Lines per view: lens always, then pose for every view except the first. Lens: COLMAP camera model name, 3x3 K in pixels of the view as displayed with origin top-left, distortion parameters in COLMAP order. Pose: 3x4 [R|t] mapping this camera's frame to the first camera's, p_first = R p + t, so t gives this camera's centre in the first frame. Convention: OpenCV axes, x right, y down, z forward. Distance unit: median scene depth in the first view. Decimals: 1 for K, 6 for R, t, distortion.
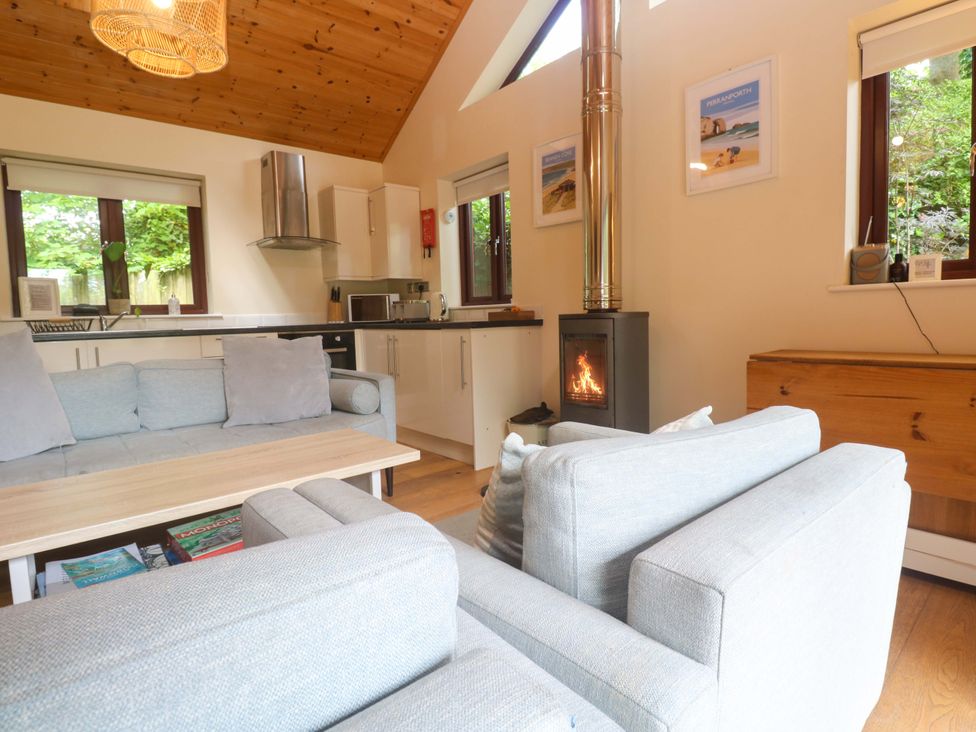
lens RADIAL K [[511.7, 0, 497.7], [0, 511.7, 355.5], [0, 0, 1]] dist [0.002088, -0.012350]
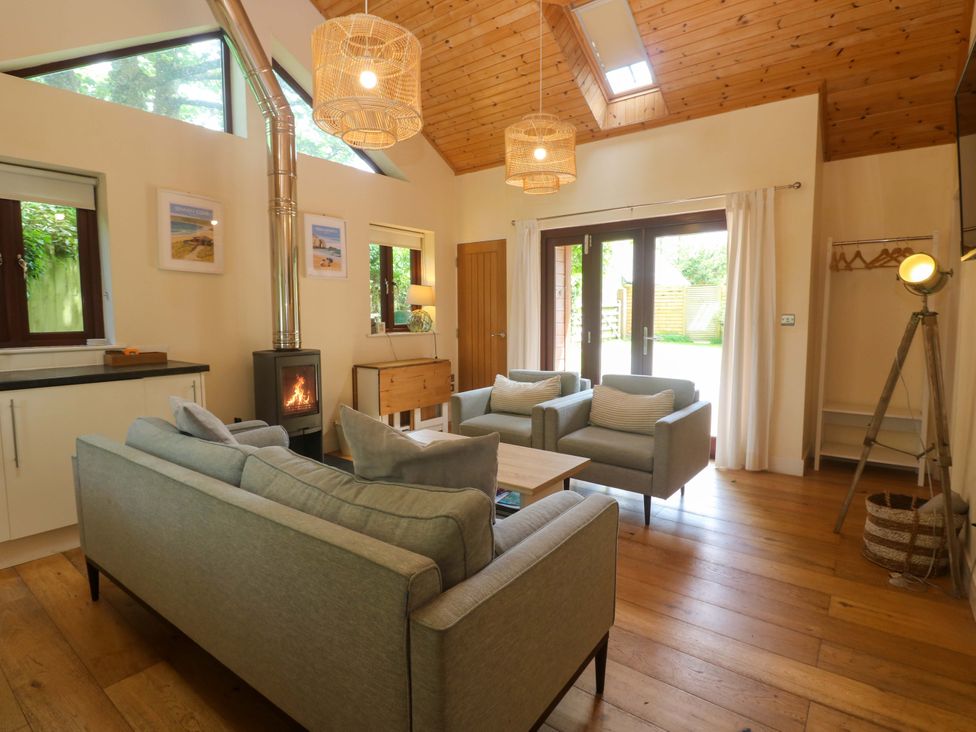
lens RADIAL K [[511.7, 0, 497.7], [0, 511.7, 355.5], [0, 0, 1]] dist [0.002088, -0.012350]
pose [[-0.217353, -0.053548, 0.974623, -1.090082], [0.080153, 0.994143, 0.072496, -0.106390], [-0.972797, 0.093877, -0.211788, 0.613148]]
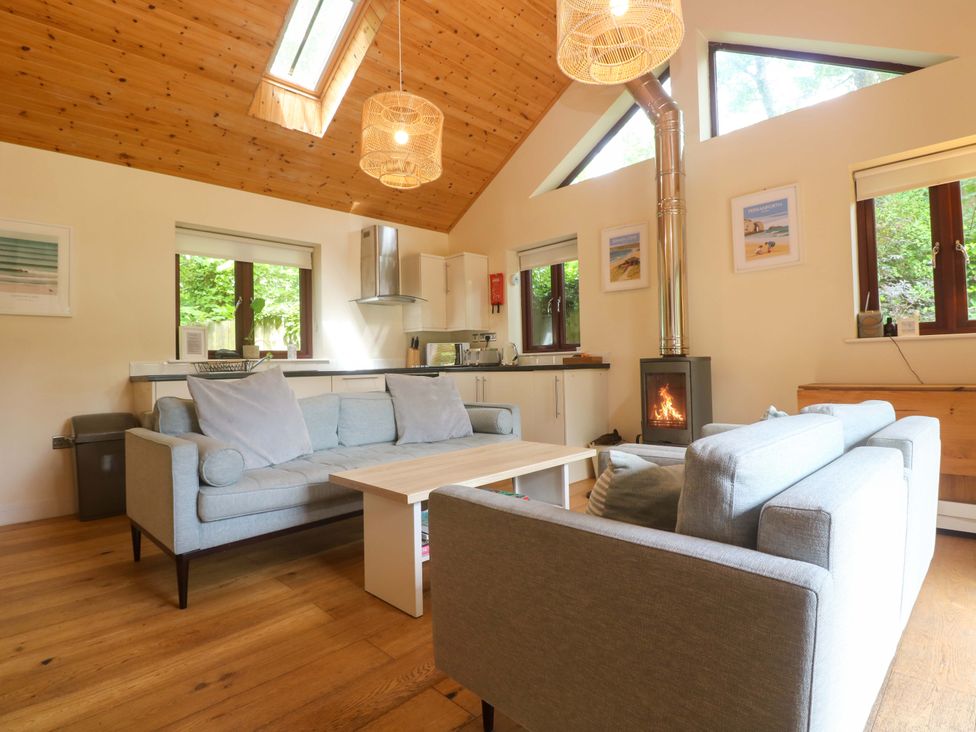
lens RADIAL K [[511.7, 0, 497.7], [0, 511.7, 355.5], [0, 0, 1]] dist [0.002088, -0.012350]
pose [[0.997421, 0.005381, 0.071573, -0.291955], [0.001693, 0.995145, -0.098406, 0.034753], [-0.071755, 0.098273, 0.992569, -0.242975]]
